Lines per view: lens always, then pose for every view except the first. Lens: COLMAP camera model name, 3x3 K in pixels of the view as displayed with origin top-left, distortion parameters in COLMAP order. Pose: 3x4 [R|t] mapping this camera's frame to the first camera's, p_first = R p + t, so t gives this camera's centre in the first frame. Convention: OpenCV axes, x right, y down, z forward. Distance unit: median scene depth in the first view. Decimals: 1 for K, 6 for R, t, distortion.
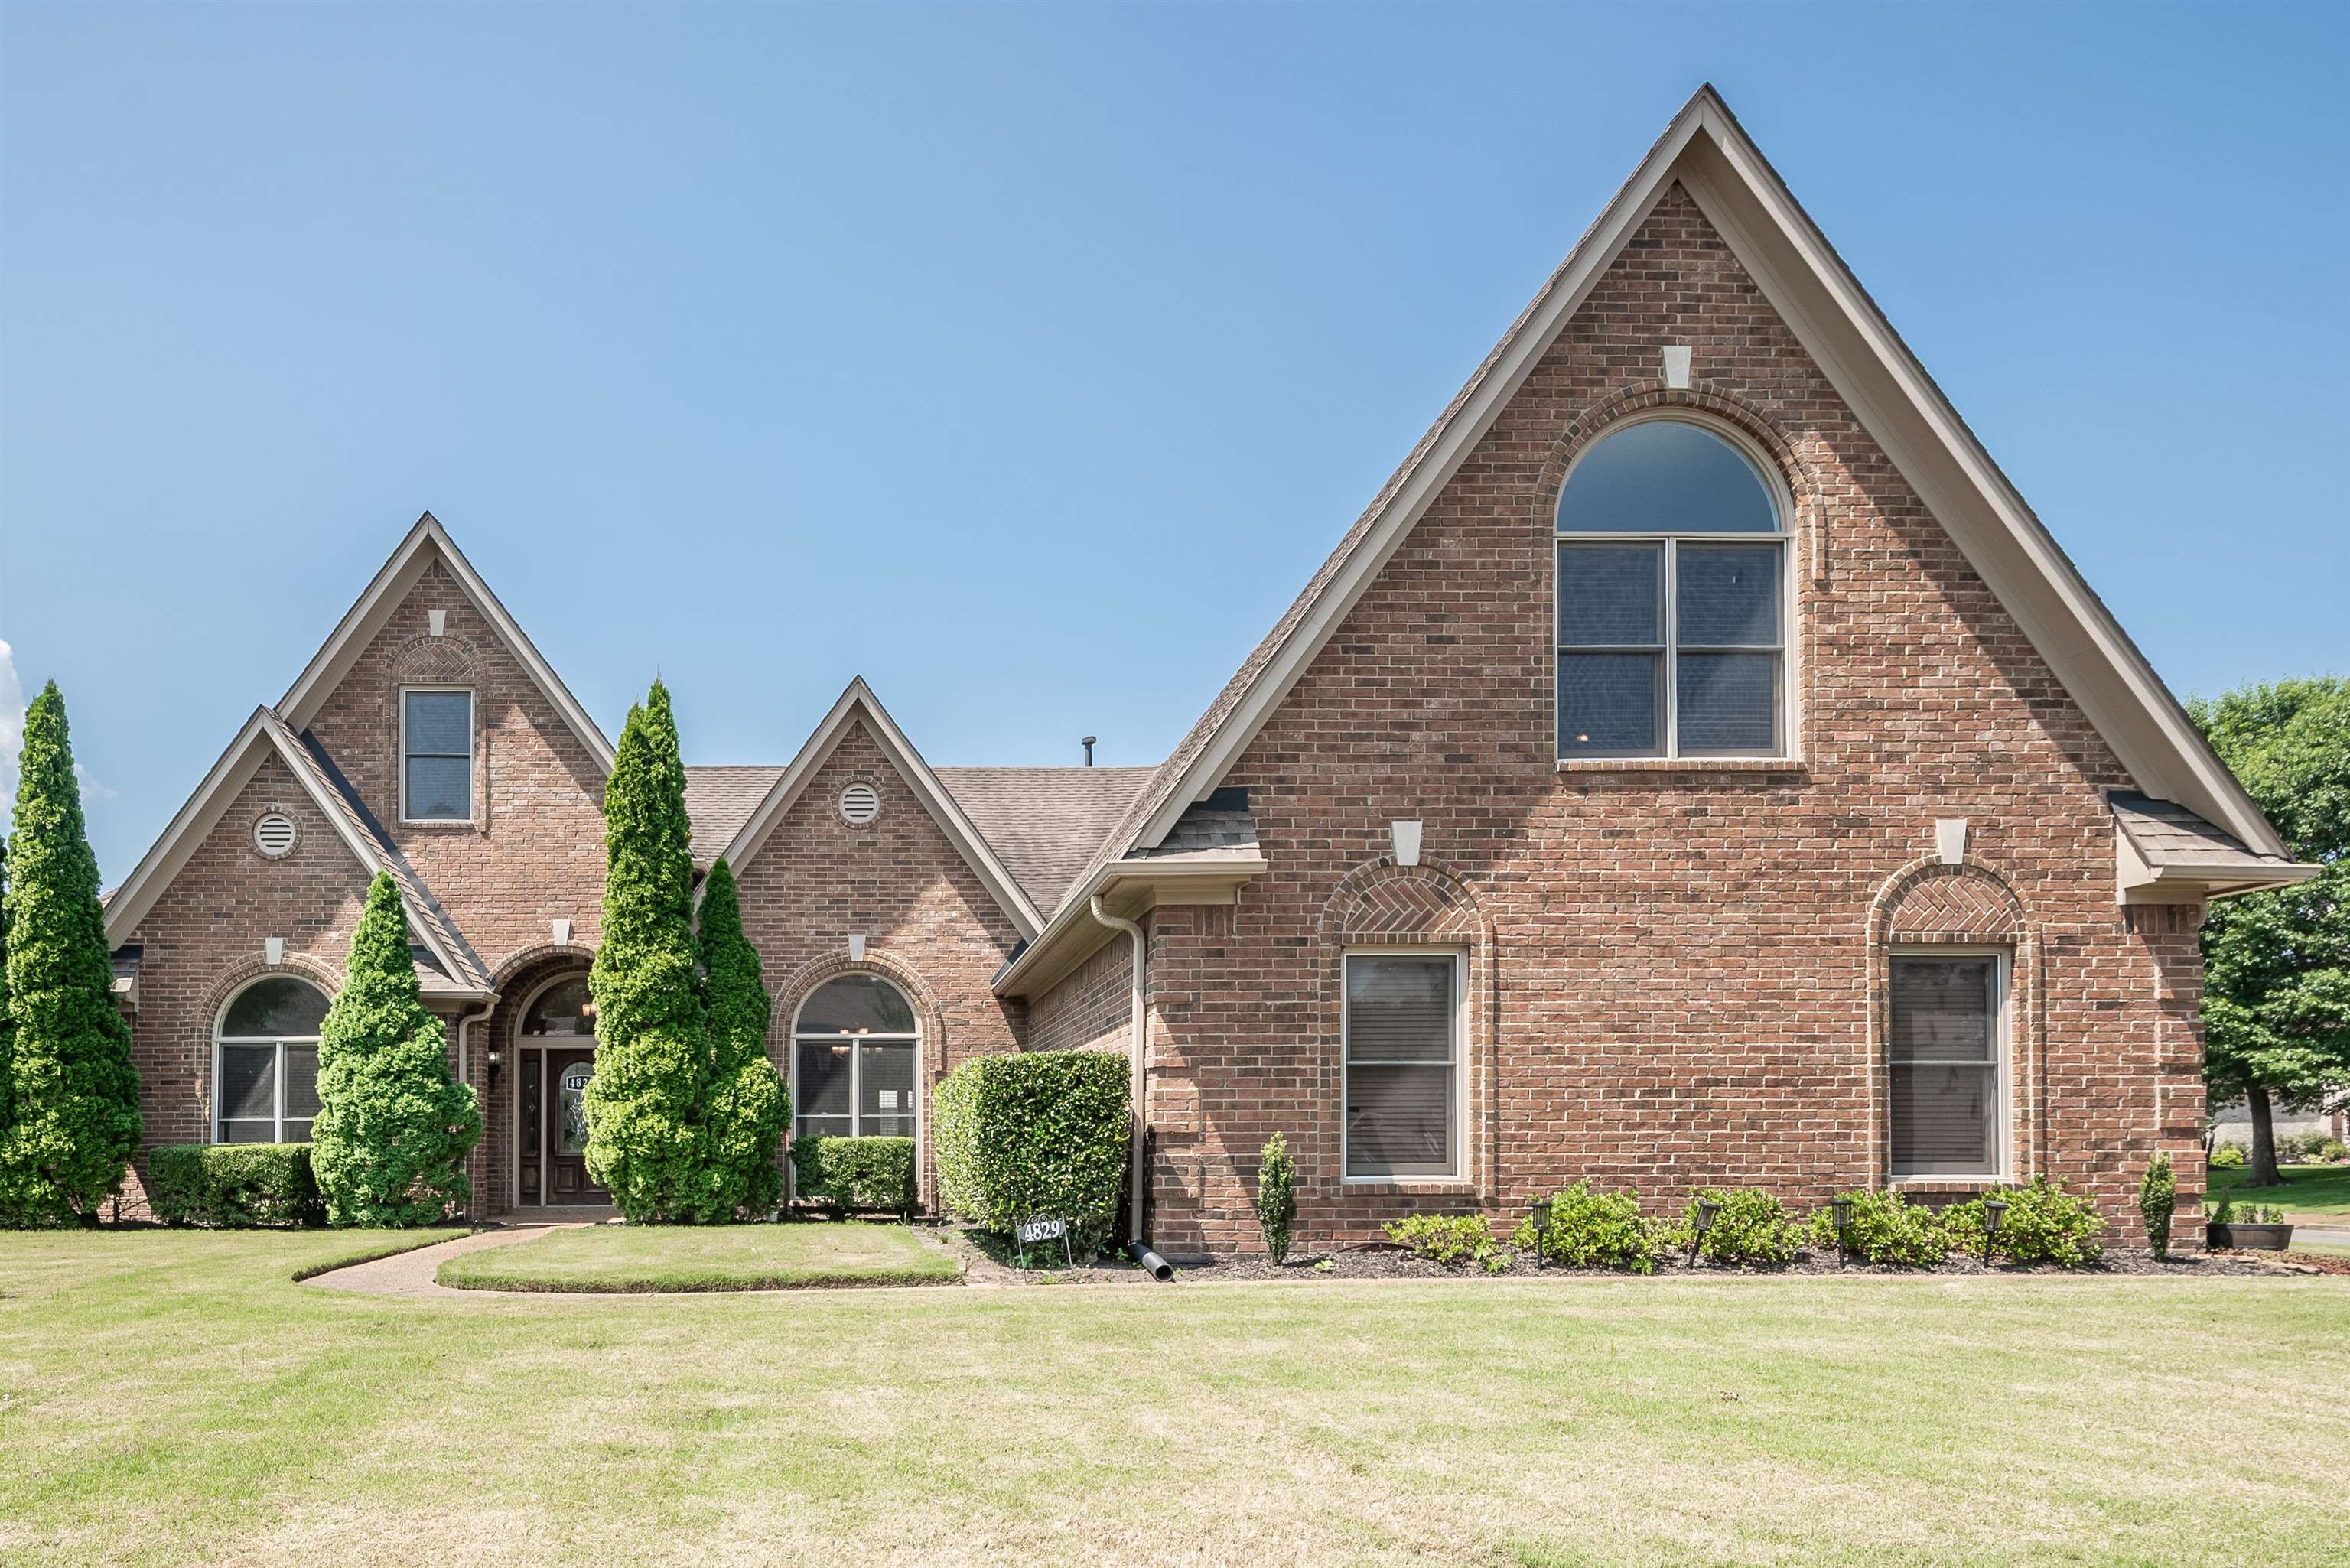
lens RADIAL K [[1070.9, 0, 1172.1], [0, 1070.9, 860.4], [0, 0, 1]] dist [-0.003170, 0.000415]
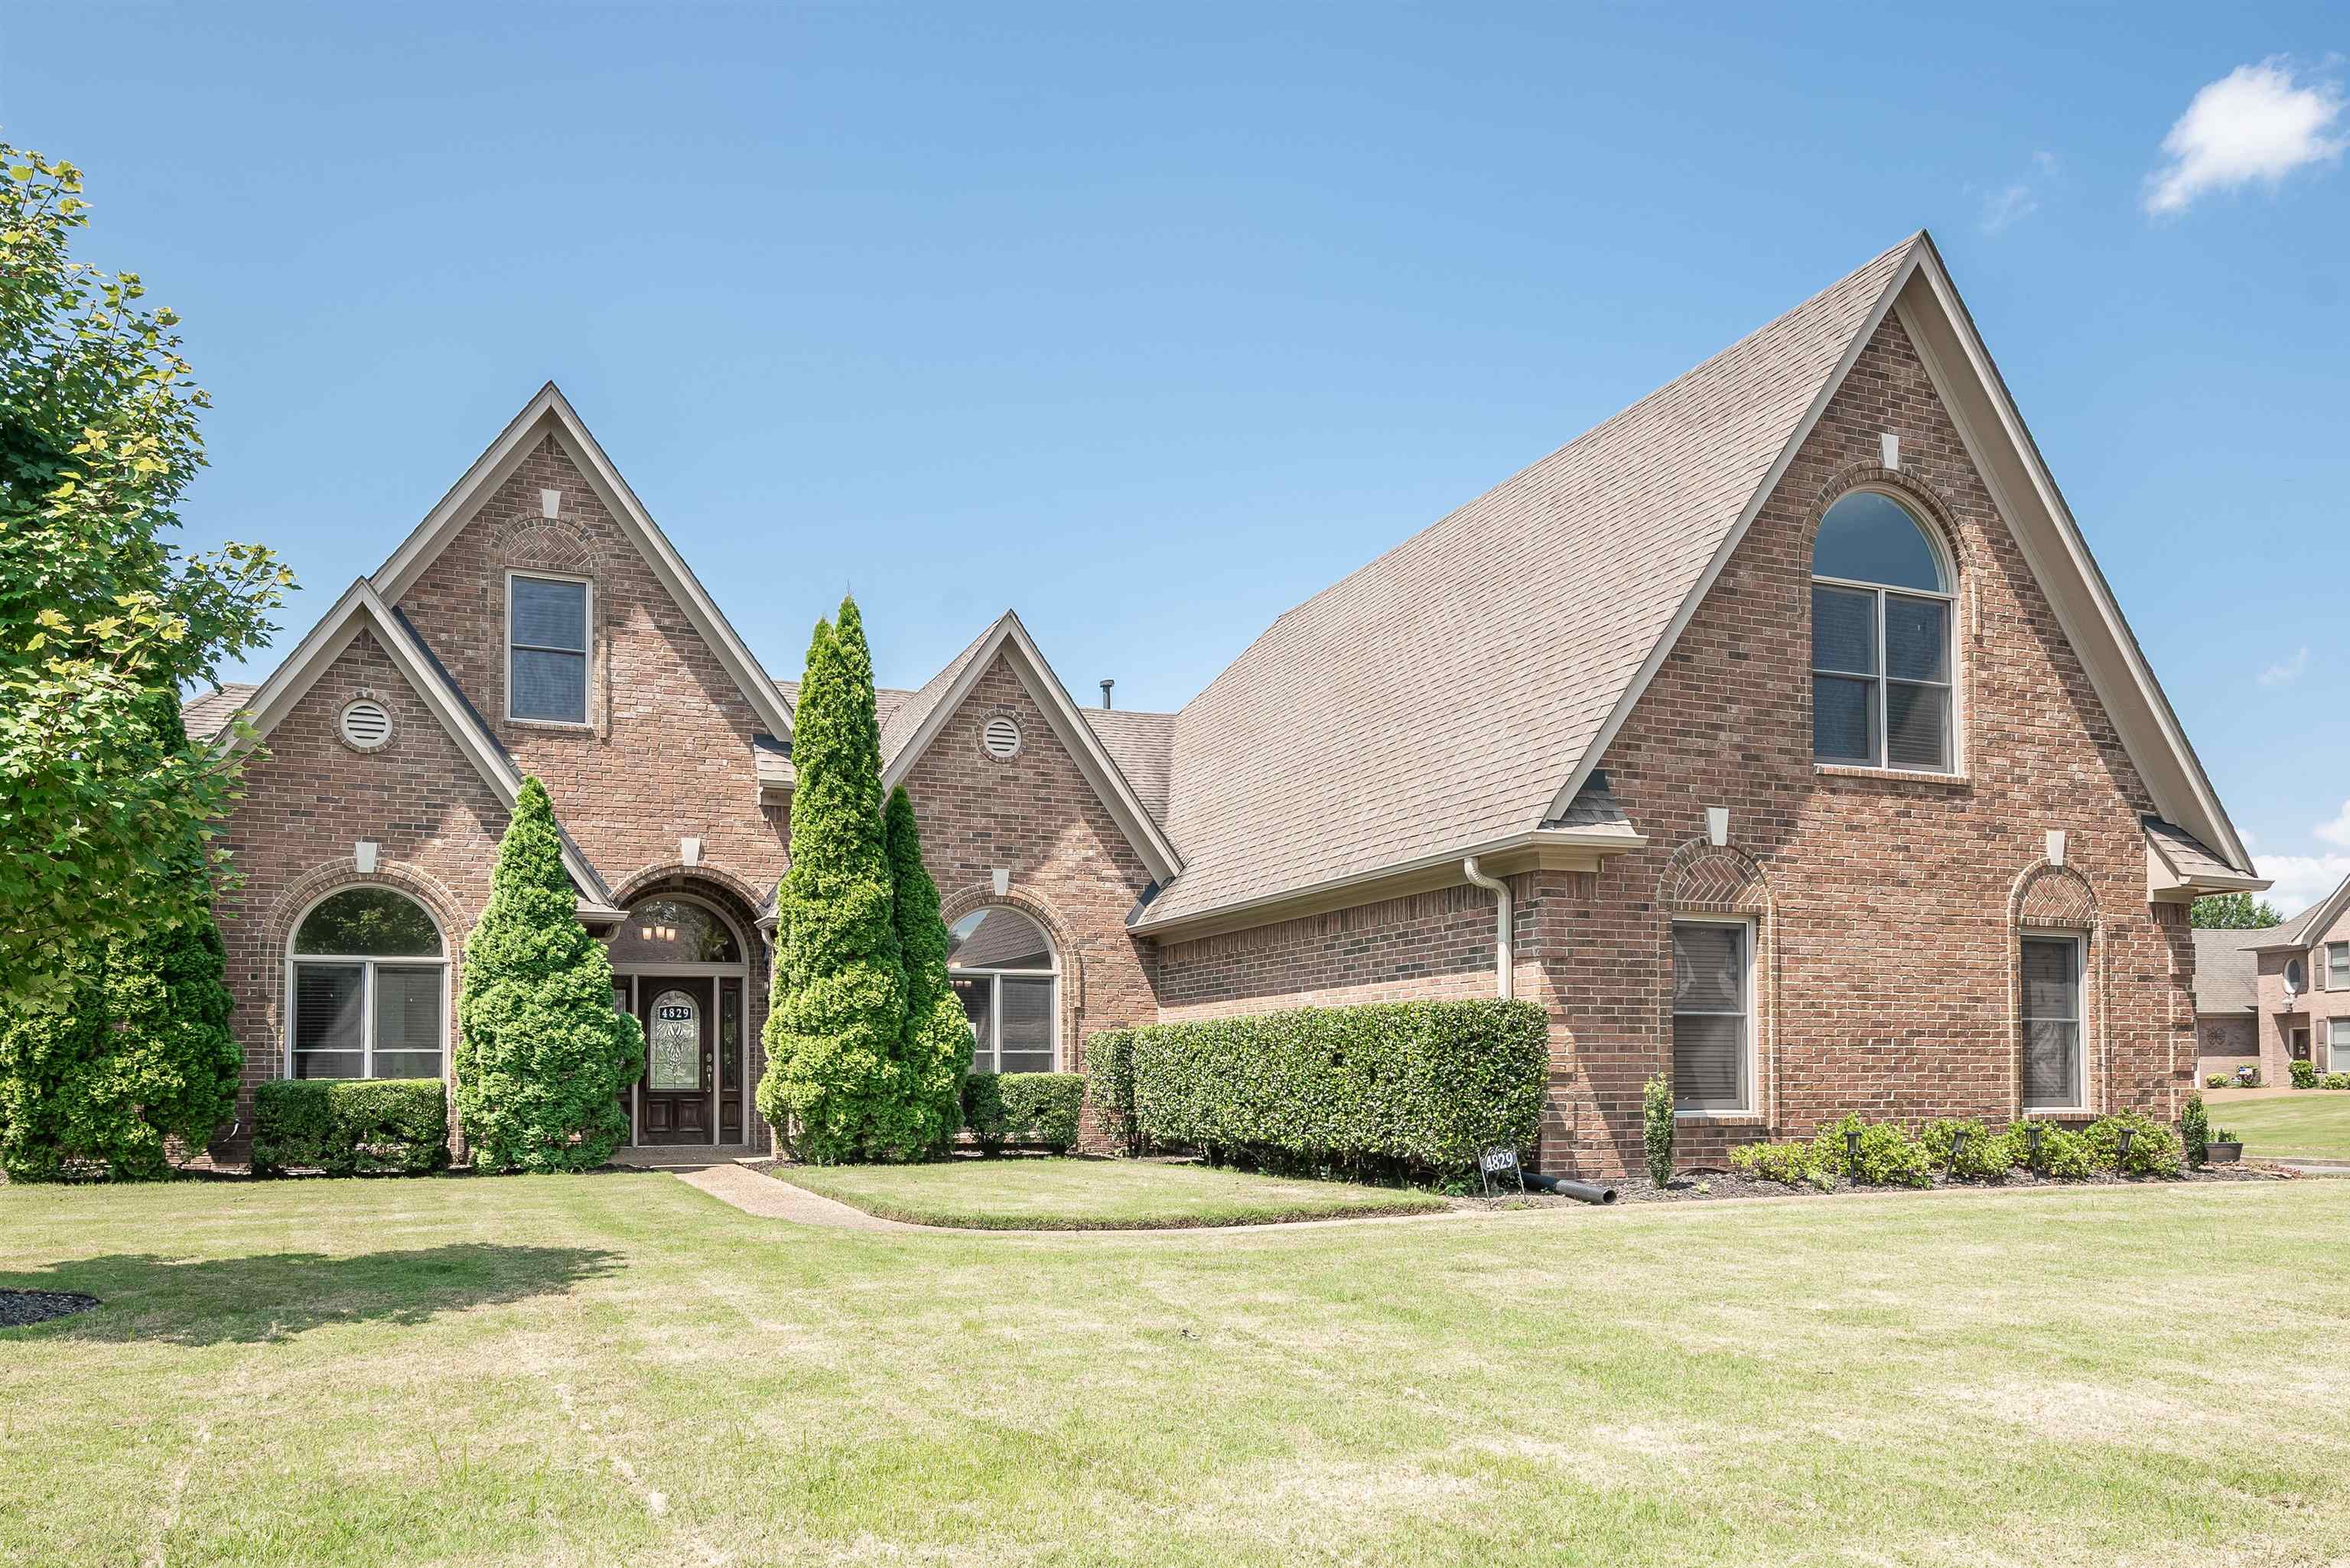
lens RADIAL K [[1056.4, 0, 1172.6], [0, 1056.4, 784.0], [0, 0, 1]] dist [-0.001224, -0.001374]
pose [[0.970760, 0.066732, 0.230590, -0.581385], [-0.064088, 0.997764, -0.018945, -0.002230], [-0.231339, 0.003613, 0.972867, 0.008015]]
